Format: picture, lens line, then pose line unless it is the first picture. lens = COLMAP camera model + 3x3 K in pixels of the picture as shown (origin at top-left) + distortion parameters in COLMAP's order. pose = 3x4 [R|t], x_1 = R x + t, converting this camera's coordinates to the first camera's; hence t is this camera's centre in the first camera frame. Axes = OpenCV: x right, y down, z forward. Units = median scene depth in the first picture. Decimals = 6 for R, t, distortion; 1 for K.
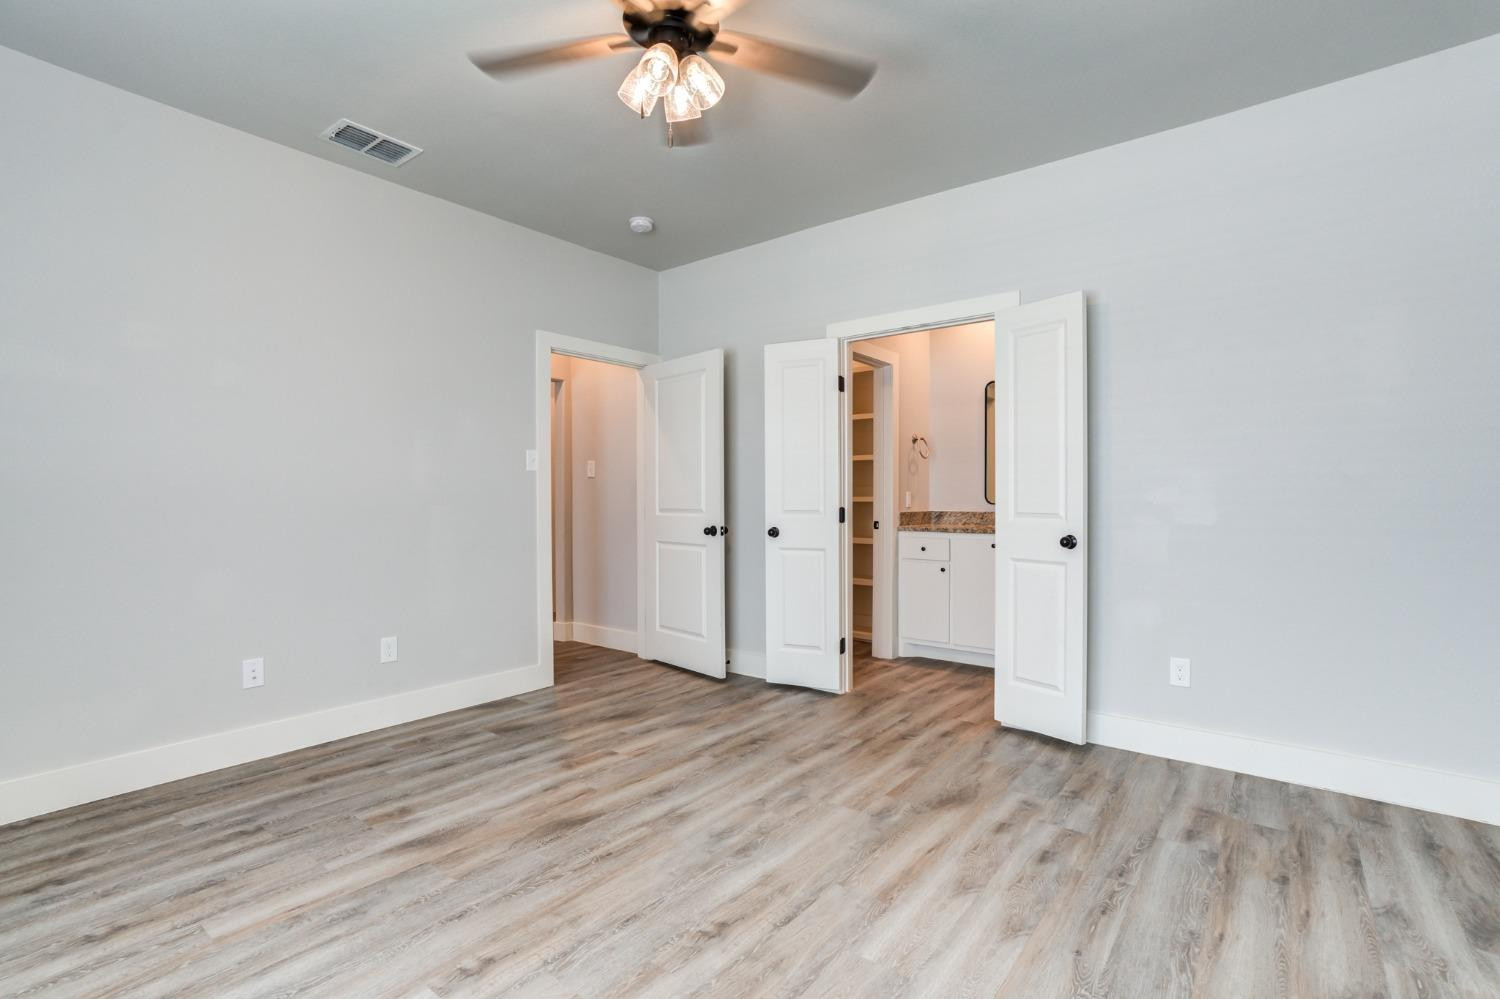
lens RADIAL K [[688.7, 0, 751.5], [0, 688.7, 497.6], [0, 0, 1]] dist [-0.039518, 0.012414]
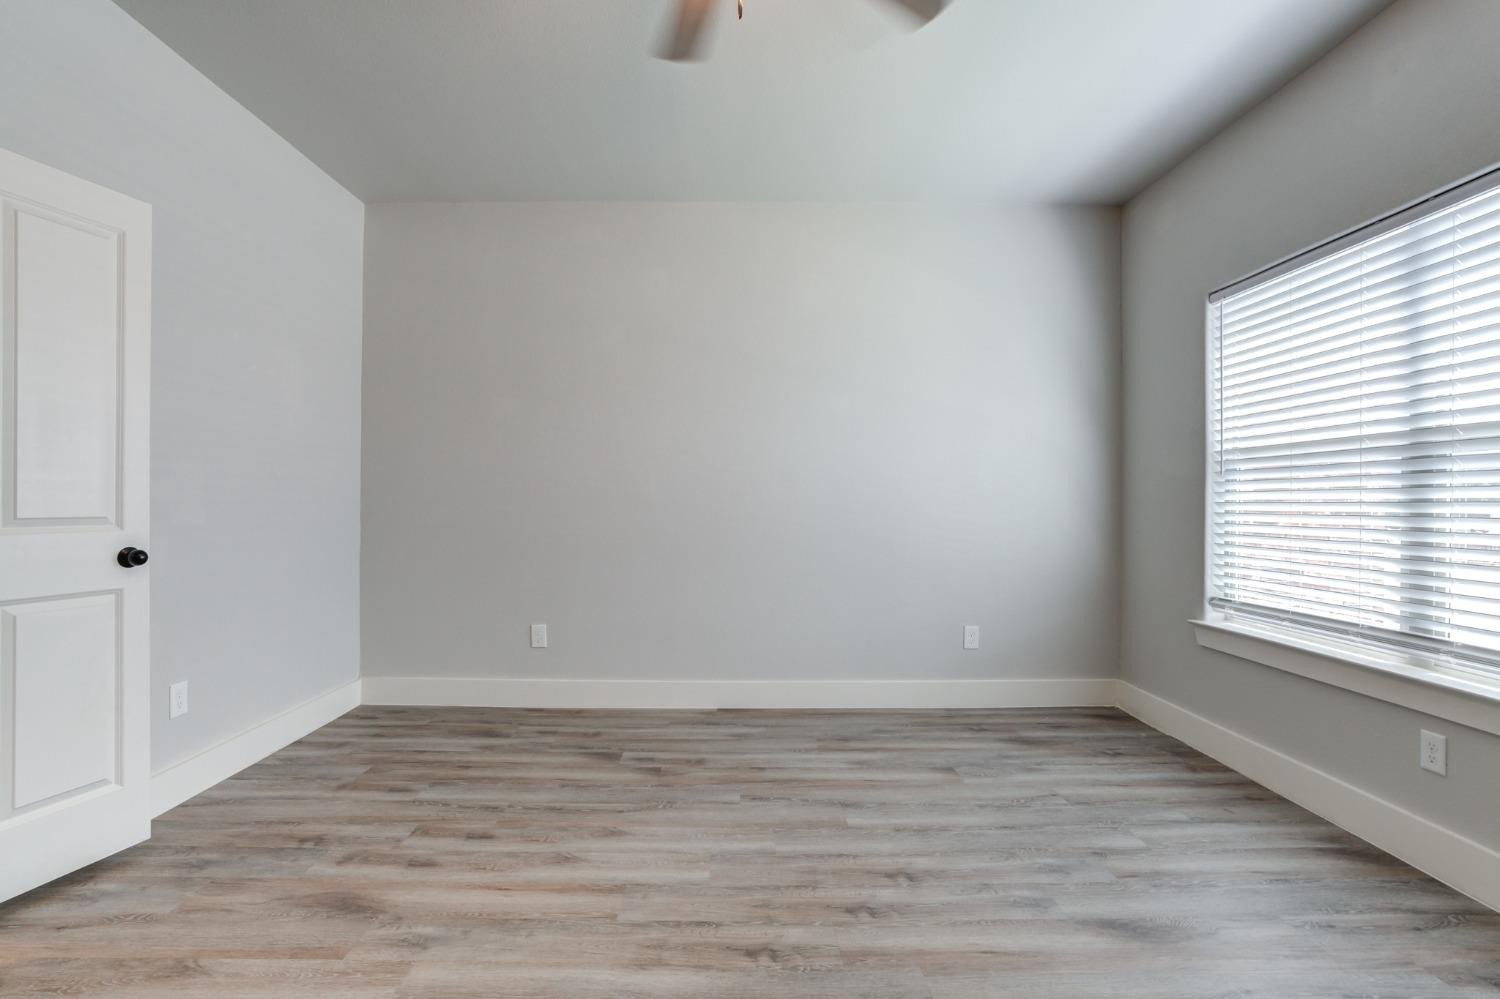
lens RADIAL K [[688.7, 0, 734.4], [0, 688.7, 500.8], [0, 0, 1]] dist [-0.039518, 0.012414]
pose [[-0.620313, -0.002076, 0.784352, -0.597560], [-0.005278, 0.999985, -0.001527, 0.007998], [-0.784337, -0.005087, -0.620315, 1.262334]]
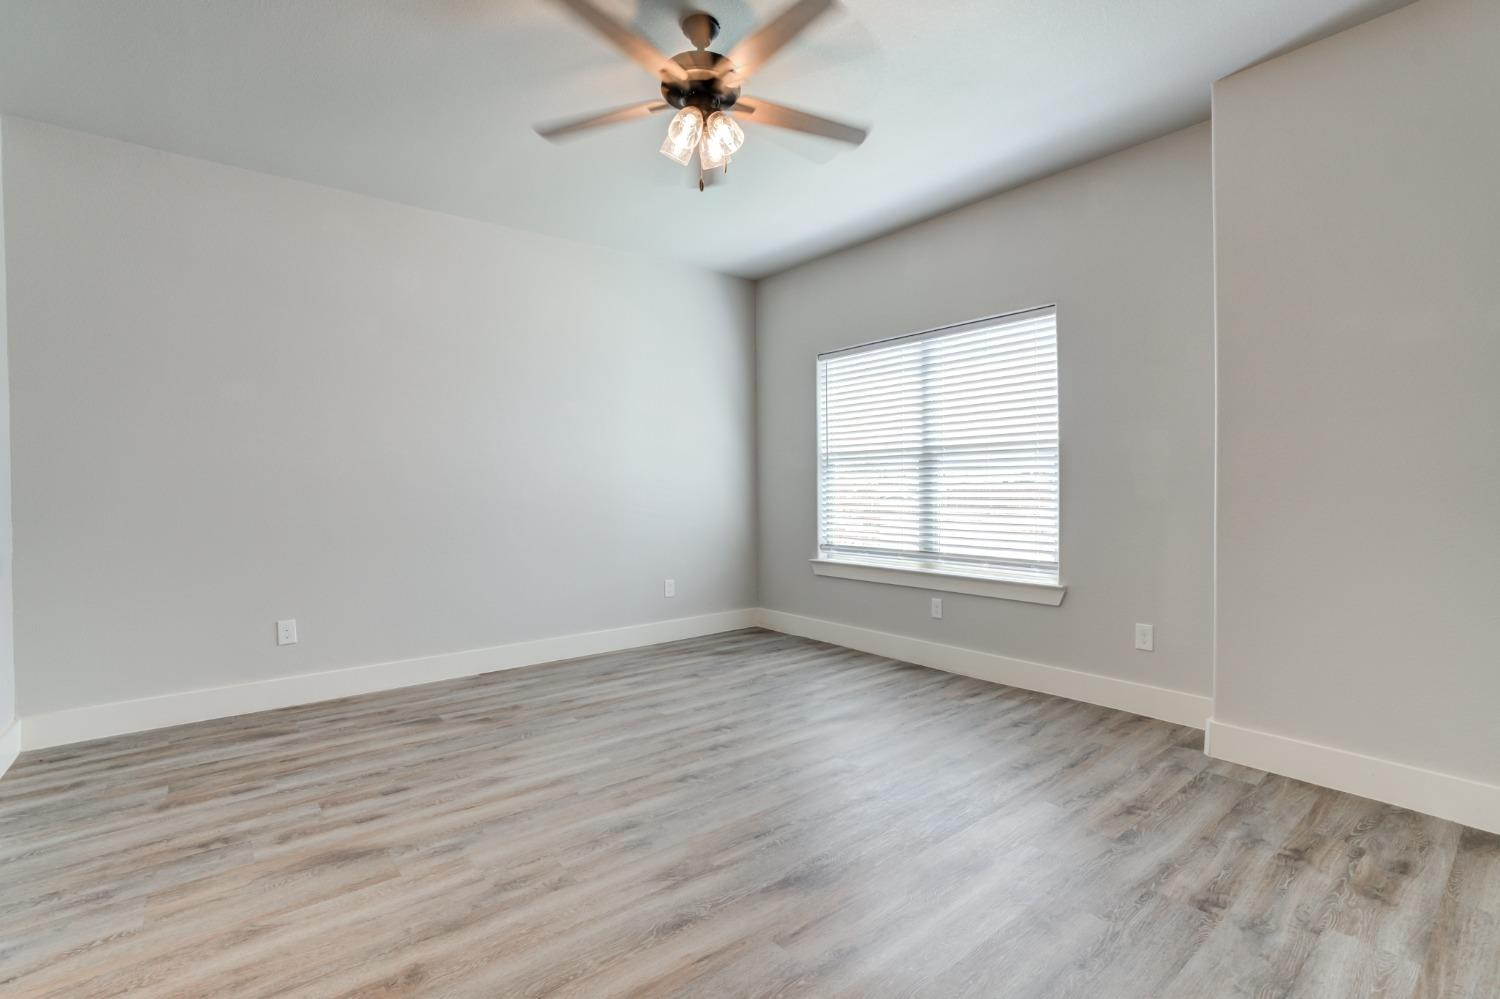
lens RADIAL K [[688.7, 0, 748.4], [0, 688.7, 492.9], [0, 0, 1]] dist [-0.039518, 0.012414]
pose [[-0.973994, 0.005946, 0.226496, -0.405426], [0.008416, 0.999915, 0.009940, 0.005971], [-0.226418, 0.011588, -0.973961, 1.873209]]
